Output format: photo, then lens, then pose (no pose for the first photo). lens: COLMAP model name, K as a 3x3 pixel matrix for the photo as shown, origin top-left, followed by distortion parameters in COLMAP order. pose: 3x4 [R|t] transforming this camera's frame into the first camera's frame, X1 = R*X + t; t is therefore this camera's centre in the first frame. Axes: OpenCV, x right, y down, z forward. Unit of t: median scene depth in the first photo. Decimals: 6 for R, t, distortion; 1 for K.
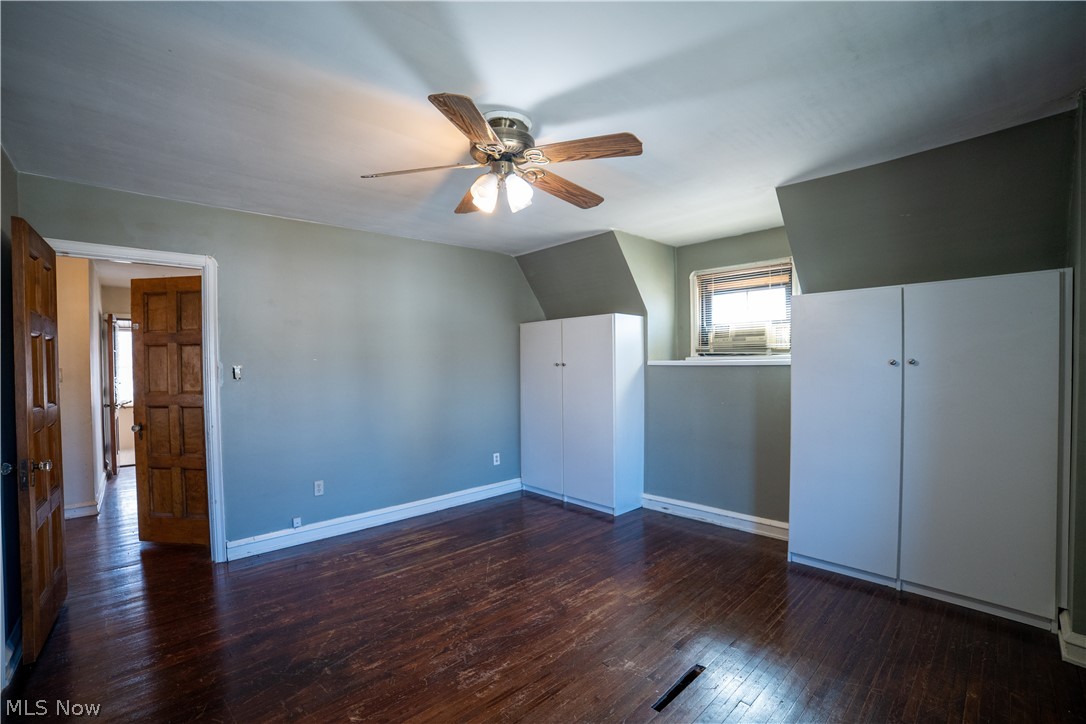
lens RADIAL K [[464.7, 0, 545.4], [0, 464.7, 372.1], [0, 0, 1]] dist [-0.114257, 0.038597]
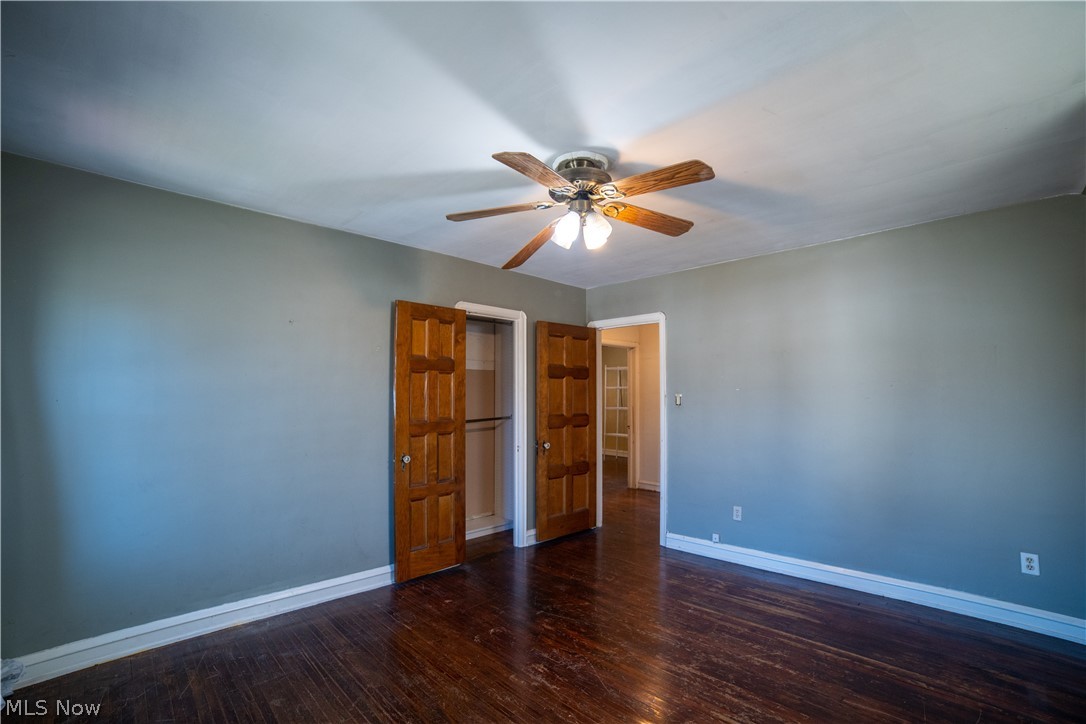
lens RADIAL K [[464.7, 0, 545.4], [0, 464.7, 372.1], [0, 0, 1]] dist [-0.114257, 0.038597]
pose [[0.036980, -0.036912, -0.998634, 0.580299], [-0.021935, 0.999047, -0.037740, -0.020541], [0.999075, 0.023301, 0.036135, 0.558582]]
